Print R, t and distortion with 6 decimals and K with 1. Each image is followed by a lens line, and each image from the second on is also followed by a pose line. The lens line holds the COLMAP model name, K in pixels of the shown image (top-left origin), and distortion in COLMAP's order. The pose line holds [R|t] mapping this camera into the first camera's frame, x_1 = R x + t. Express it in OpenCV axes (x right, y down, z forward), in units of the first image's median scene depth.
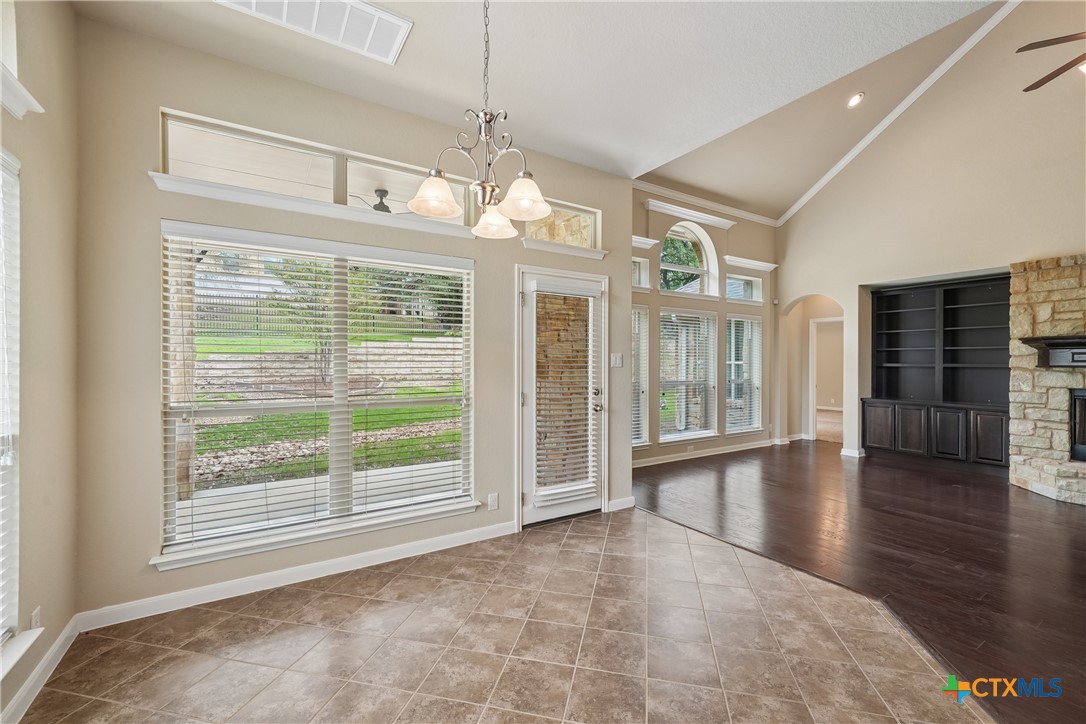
lens RADIAL K [[452.6, 0, 543.9], [0, 452.6, 363.4], [0, 0, 1]] dist [0.002654, 0.000666]
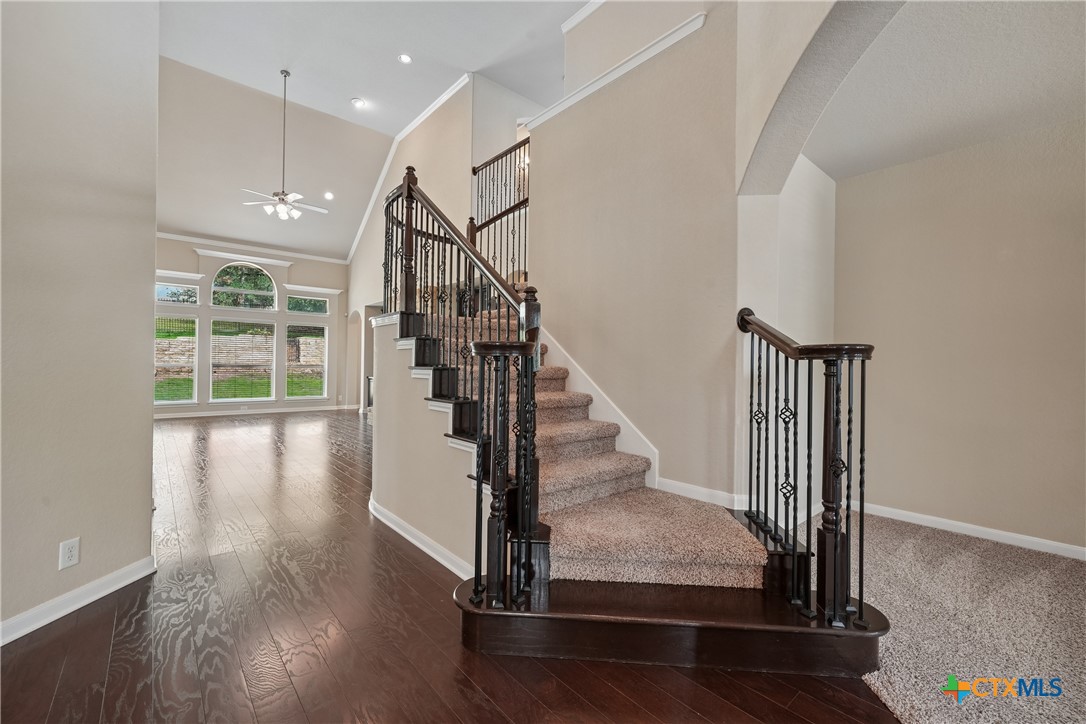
lens RADIAL K [[452.6, 0, 543.9], [0, 452.6, 363.4], [0, 0, 1]] dist [0.002654, 0.000666]
pose [[0.988662, 0.011546, 0.149711, 1.463193], [-0.010767, 0.999924, -0.006015, 0.044717], [-0.149769, 0.004335, 0.988712, -0.916312]]
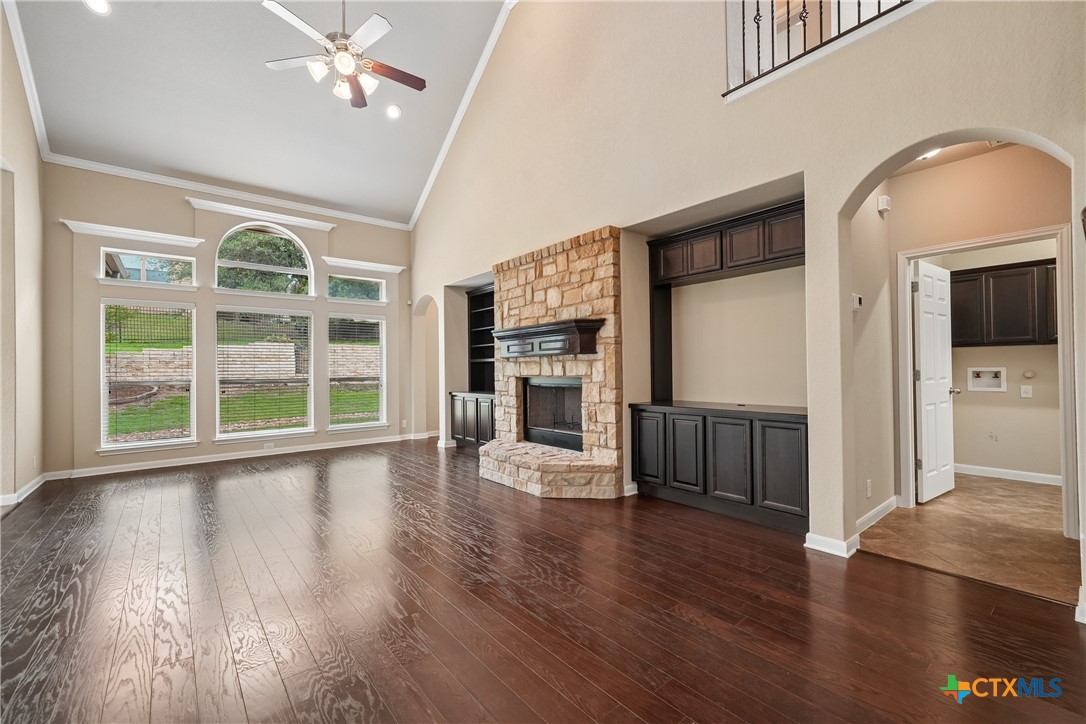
lens RADIAL K [[452.6, 0, 543.9], [0, 452.6, 363.4], [0, 0, 1]] dist [0.002654, 0.000666]
pose [[0.991480, -0.014776, 0.129415, 1.063100], [0.016977, 0.999729, -0.015925, 0.040594], [-0.129145, 0.017987, 0.991463, -0.112554]]
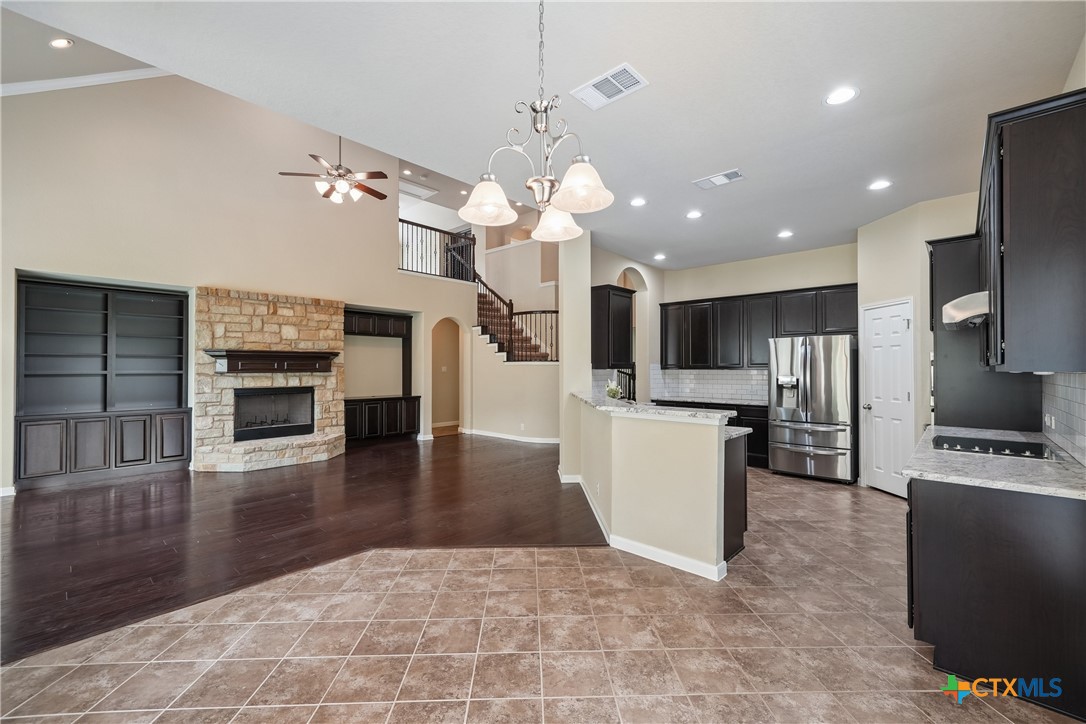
lens RADIAL K [[452.6, 0, 543.9], [0, 452.6, 363.4], [0, 0, 1]] dist [0.002654, 0.000666]
pose [[-0.263422, 0.005499, 0.964665, -0.373822], [0.000333, 0.999984, -0.005609, -0.011524], [-0.964681, -0.001156, -0.263419, 0.462936]]
